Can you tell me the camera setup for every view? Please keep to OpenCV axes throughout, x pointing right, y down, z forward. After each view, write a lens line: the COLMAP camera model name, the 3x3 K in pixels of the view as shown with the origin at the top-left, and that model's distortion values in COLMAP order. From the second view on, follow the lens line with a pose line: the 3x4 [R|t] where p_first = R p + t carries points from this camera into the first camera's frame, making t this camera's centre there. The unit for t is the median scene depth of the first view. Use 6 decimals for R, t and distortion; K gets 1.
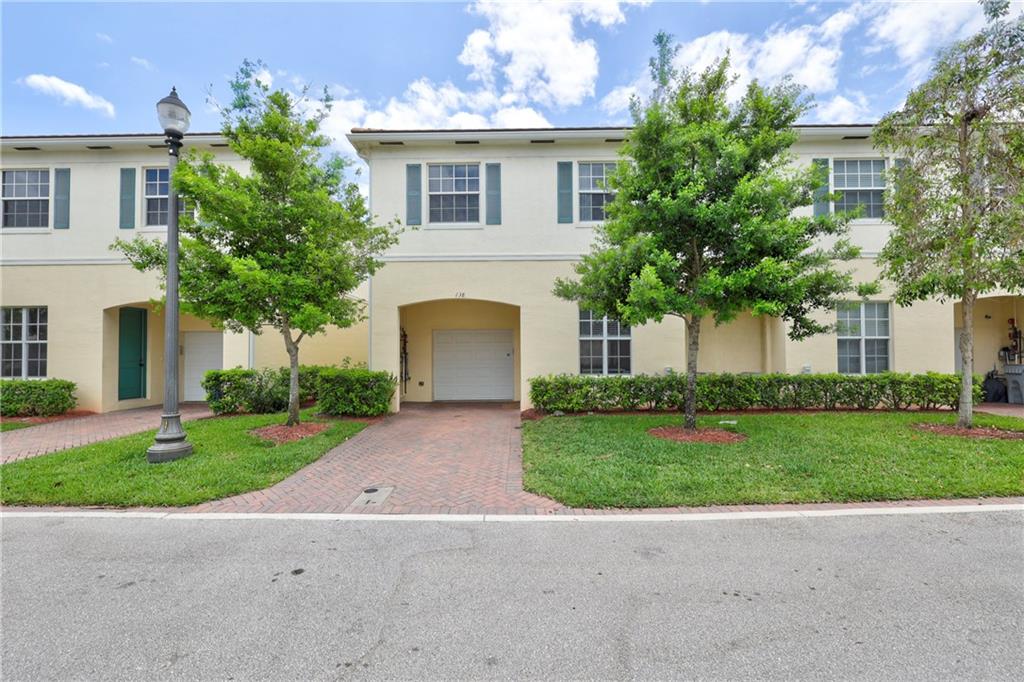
lens RADIAL K [[415.3, 0, 512.0], [0, 415.3, 341.0], [0, 0, 1]] dist [0.000318, -0.000054]
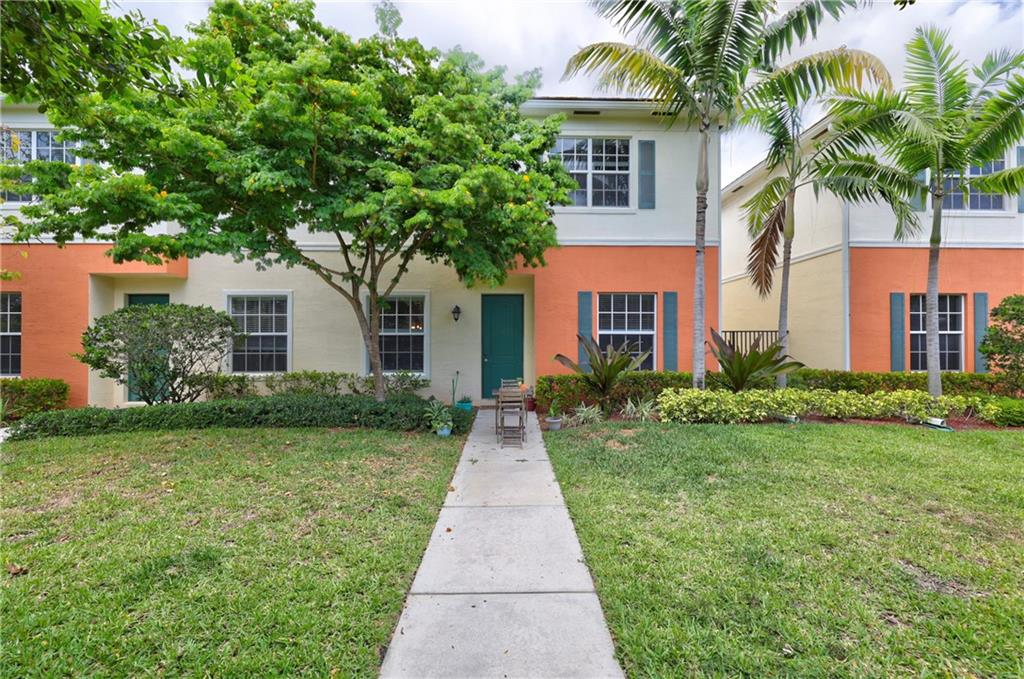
lens RADIAL K [[451.4, 0, 512.0], [0, 451.4, 339.5], [0, 0, 1]] dist [0.002631, 0.000028]
pose [[0.997586, 0.002845, 0.069388, -0.414938], [-0.003536, 0.999945, 0.009830, 0.002103], [-0.069357, -0.010051, 0.997541, 0.010142]]
